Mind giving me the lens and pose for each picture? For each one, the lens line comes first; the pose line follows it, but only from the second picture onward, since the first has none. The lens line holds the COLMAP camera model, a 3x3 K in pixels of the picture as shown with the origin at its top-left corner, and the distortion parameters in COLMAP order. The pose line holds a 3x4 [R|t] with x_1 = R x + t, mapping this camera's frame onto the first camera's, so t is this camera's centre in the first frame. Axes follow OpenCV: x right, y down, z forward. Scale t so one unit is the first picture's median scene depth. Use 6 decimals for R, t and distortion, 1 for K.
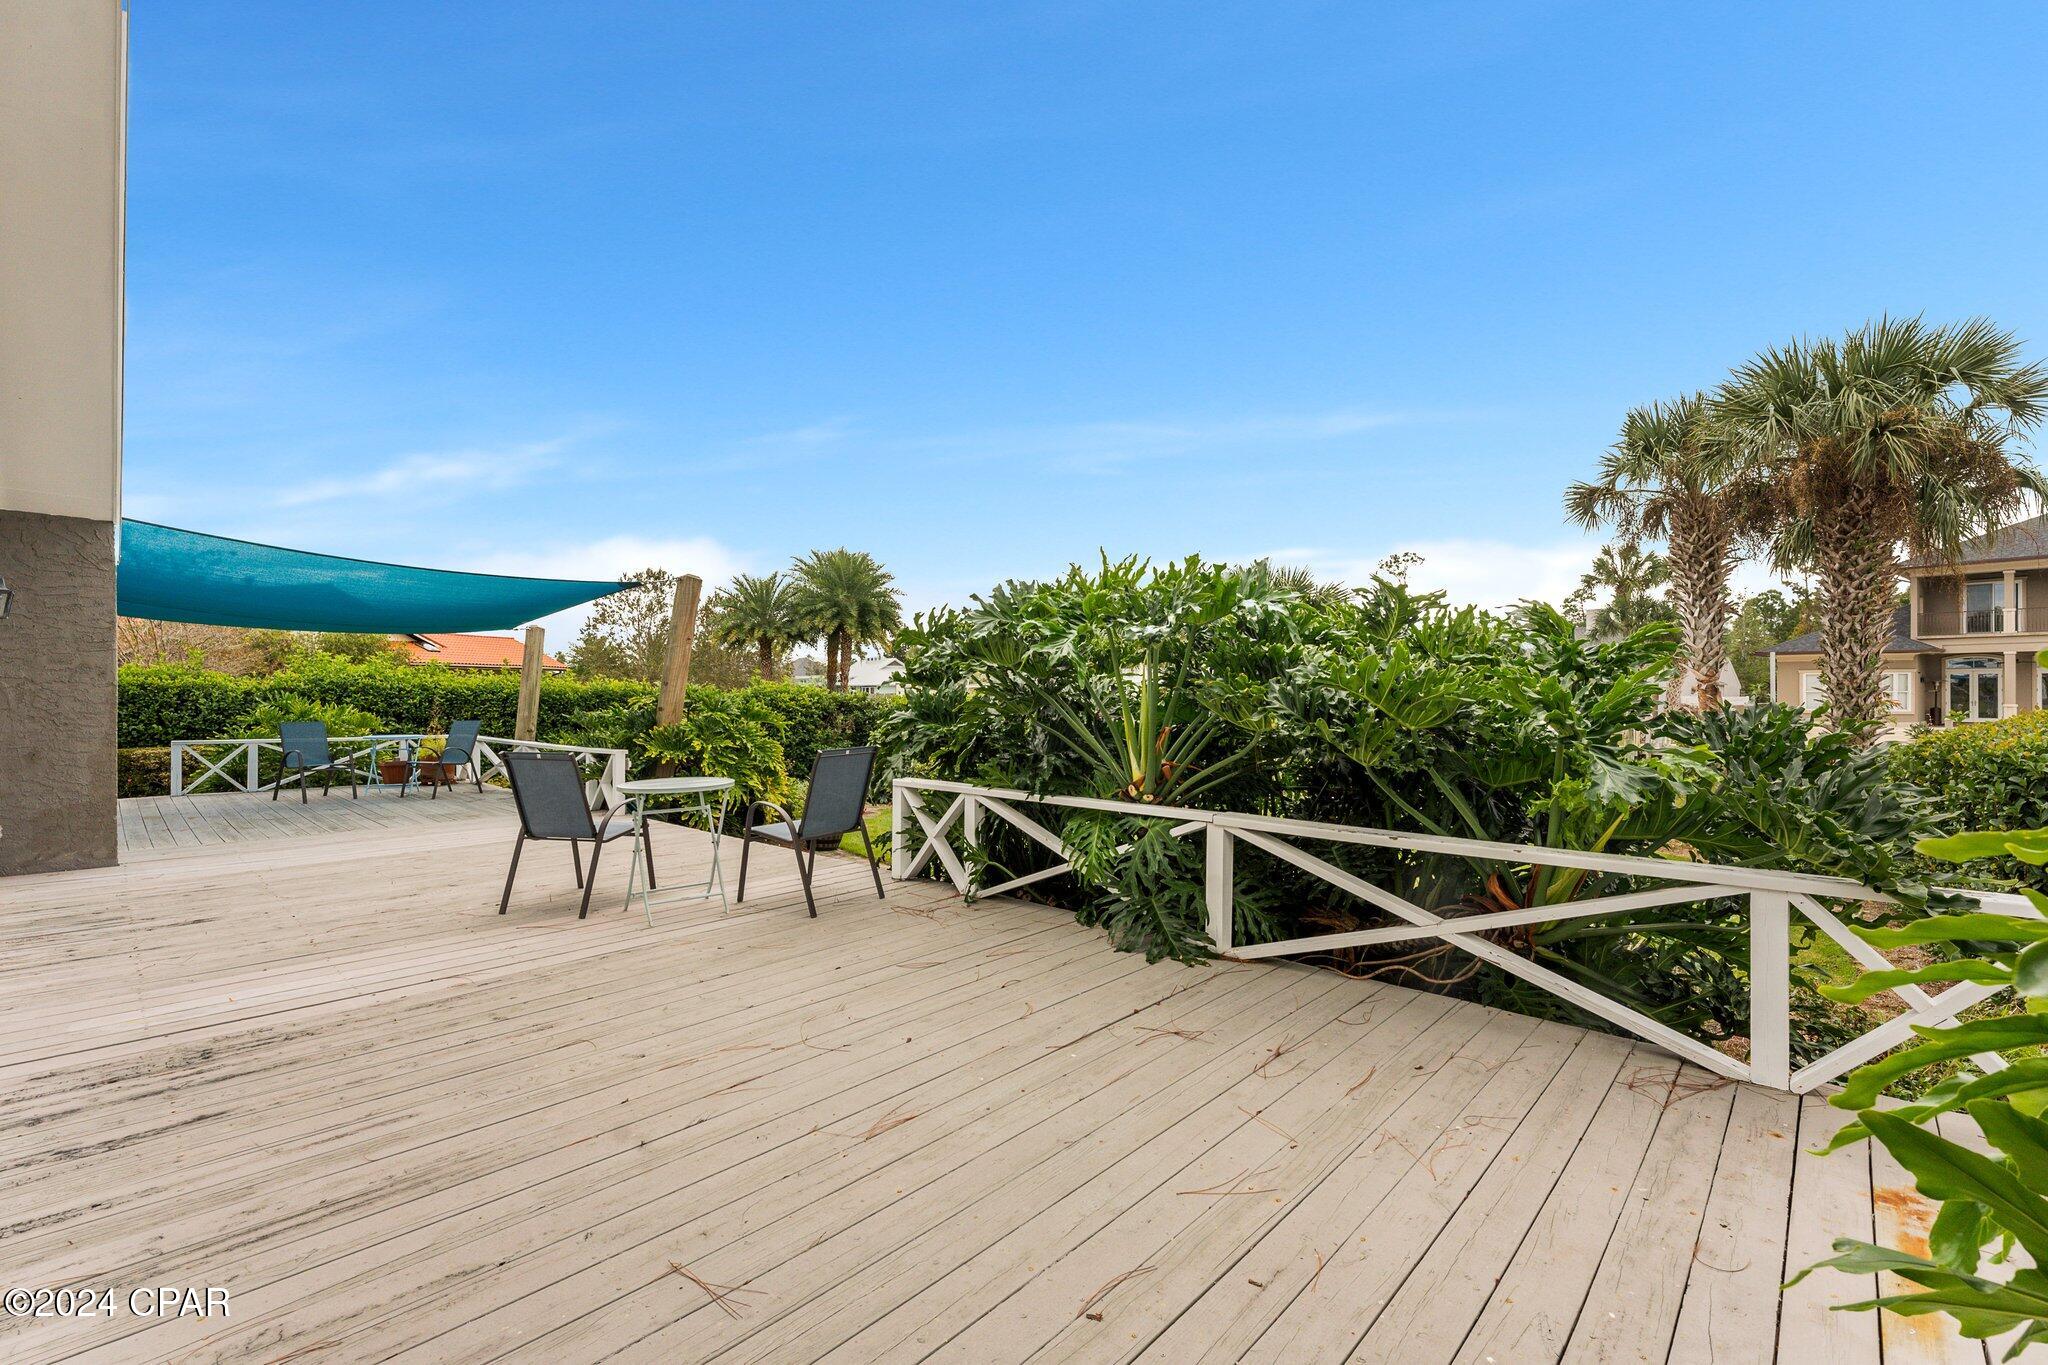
lens RADIAL K [[868.7, 0, 1024.0], [0, 868.7, 682.5], [0, 0, 1]] dist [0.000251, 0.000058]
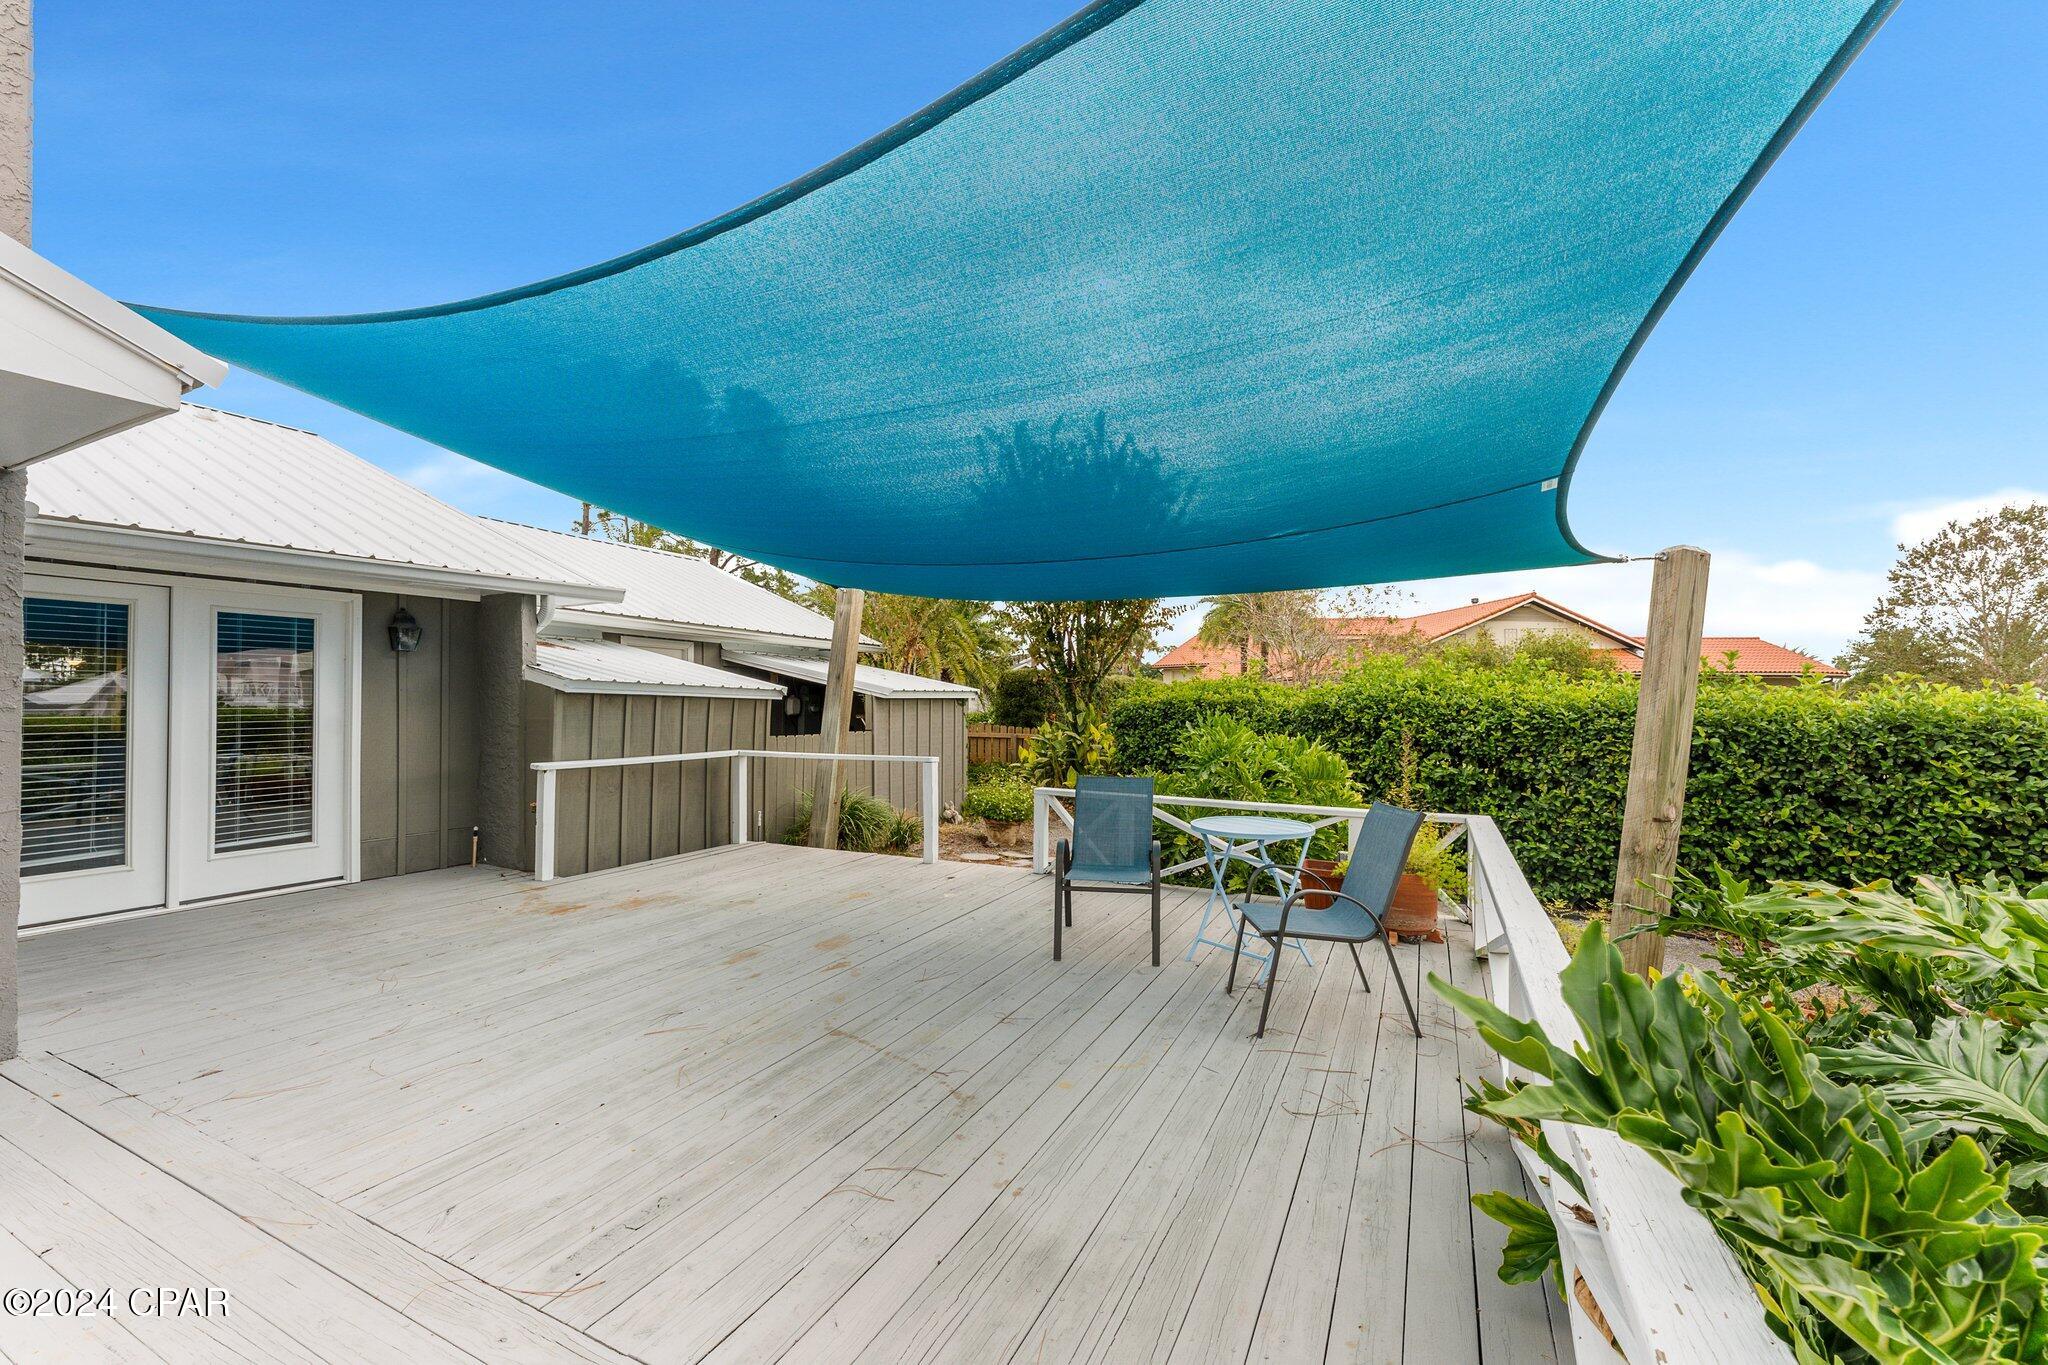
lens RADIAL K [[825.2, 0, 1024.0], [0, 825.2, 682.5], [0, 0, 1]] dist [-0.000415, 0.000213]
pose [[0.294392, -0.014755, -0.955571, -0.084911], [0.000673, 0.999884, -0.015232, -0.000274], [0.955685, 0.003841, 0.294367, 0.175908]]
